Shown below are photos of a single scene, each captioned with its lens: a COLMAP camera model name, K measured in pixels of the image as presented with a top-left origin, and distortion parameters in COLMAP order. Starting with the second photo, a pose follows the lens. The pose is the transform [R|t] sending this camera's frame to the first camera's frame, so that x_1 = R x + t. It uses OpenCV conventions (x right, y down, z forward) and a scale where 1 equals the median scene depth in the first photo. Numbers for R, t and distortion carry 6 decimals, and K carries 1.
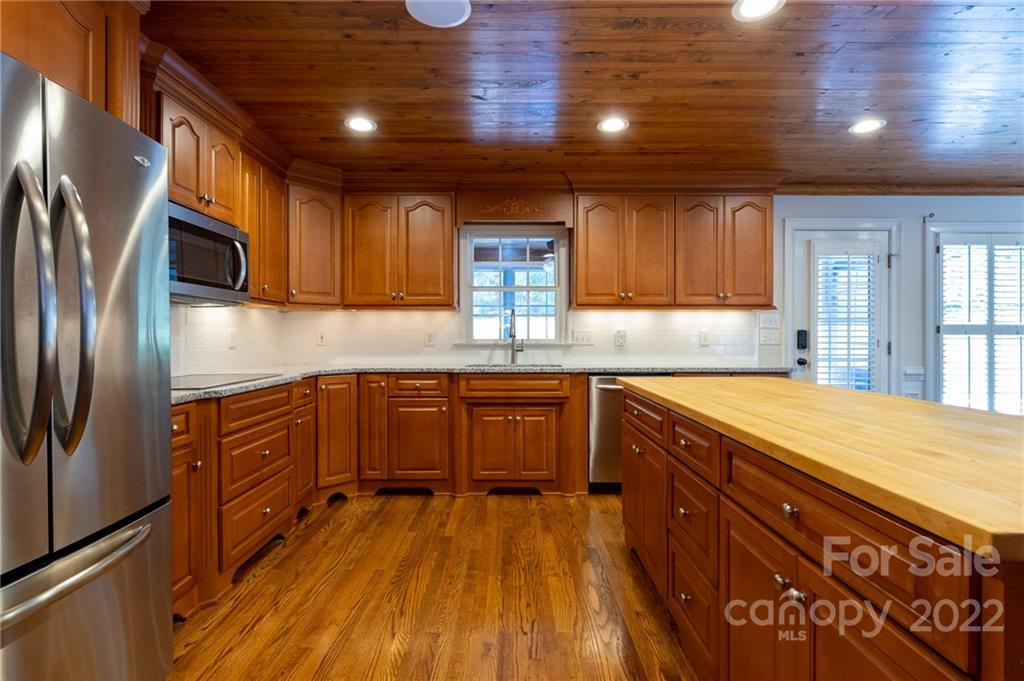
lens RADIAL K [[499.0, 0, 514.0], [0, 499.0, 335.5], [0, 0, 1]] dist [-0.001658, -0.001256]
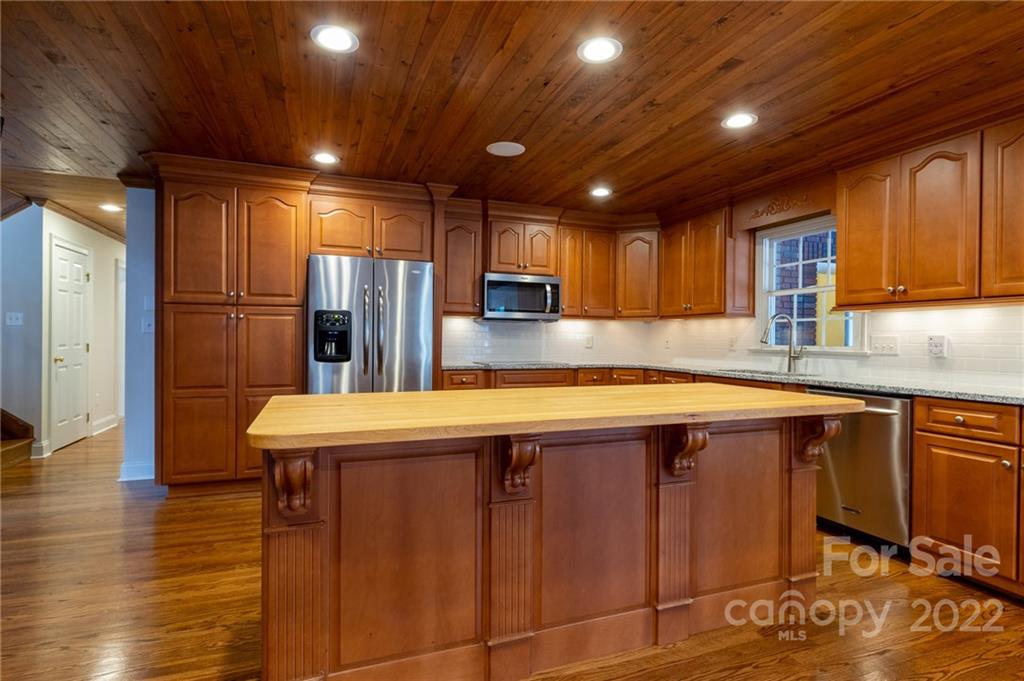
lens RADIAL K [[511.2, 0, 510.0], [0, 511.2, 338.8], [0, 0, 1]] dist [0.033262, -0.001133]
pose [[0.343911, 0.003580, -0.938995, 0.721704], [-0.009733, 0.999953, 0.000247, -0.000560], [0.938952, 0.009054, 0.343930, 0.180161]]
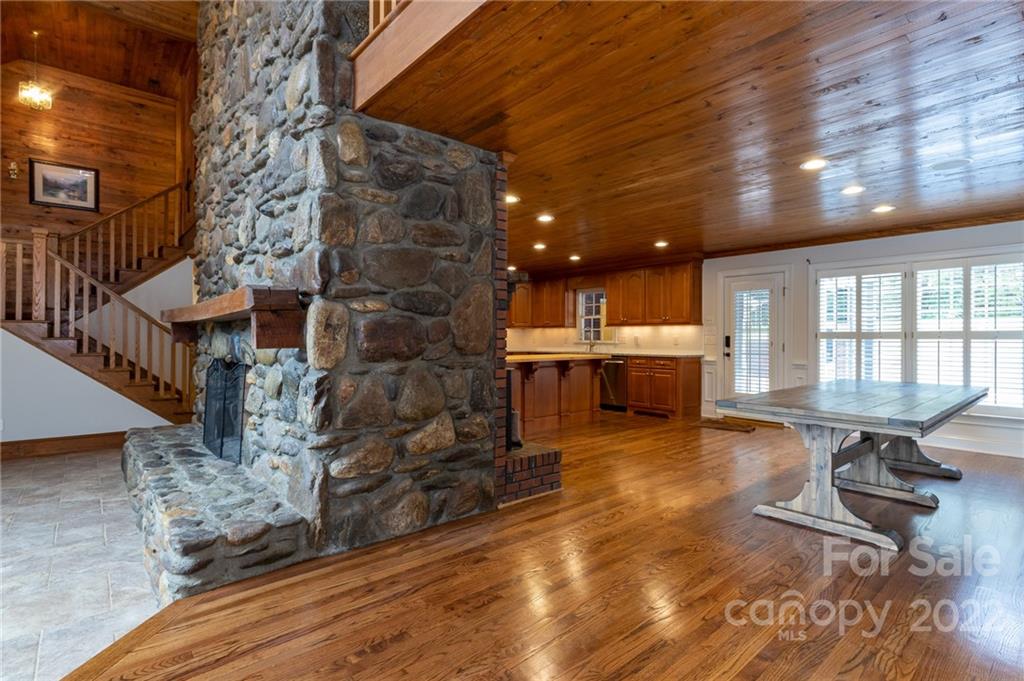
lens RADIAL K [[495.4, 0, 514.3], [0, 495.4, 329.0], [0, 0, 1]] dist [-0.001914, -0.000464]
pose [[0.653696, -0.013150, -0.756643, 1.426702], [-0.001900, 0.999817, -0.019018, -0.000837], [0.756755, 0.013869, 0.653551, -0.675560]]
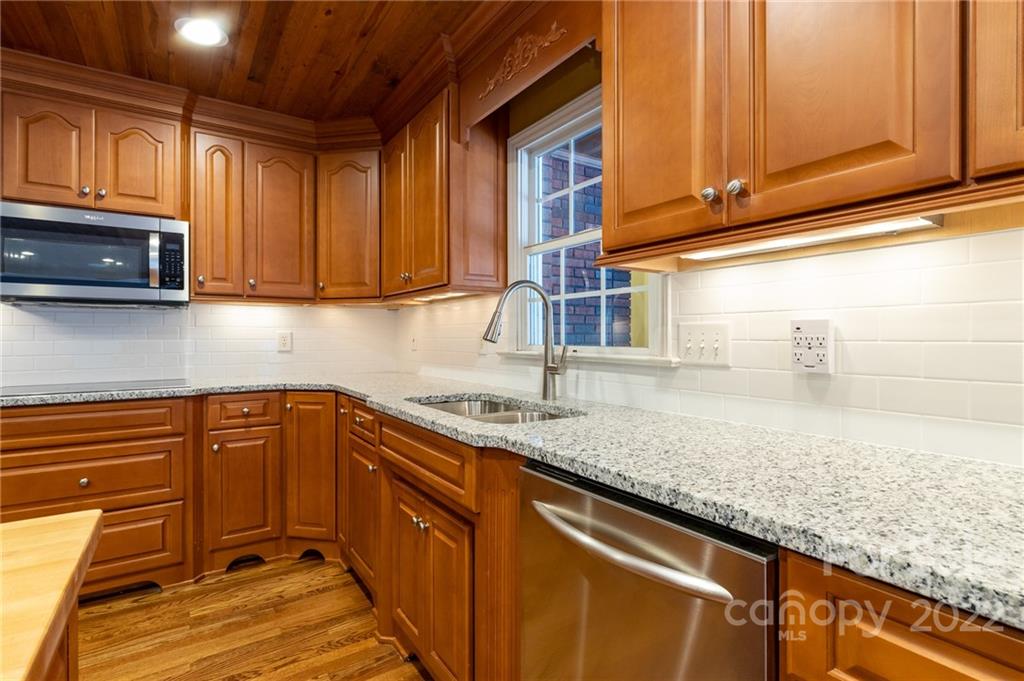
lens RADIAL K [[499.0, 0, 514.0], [0, 499.0, 335.5], [0, 0, 1]] dist [-0.001658, -0.001256]
pose [[0.549963, -0.002015, -0.835186, 0.369668], [0.000753, 0.999998, -0.001917, -0.001682], [0.835189, 0.000426, 0.549964, 0.720186]]
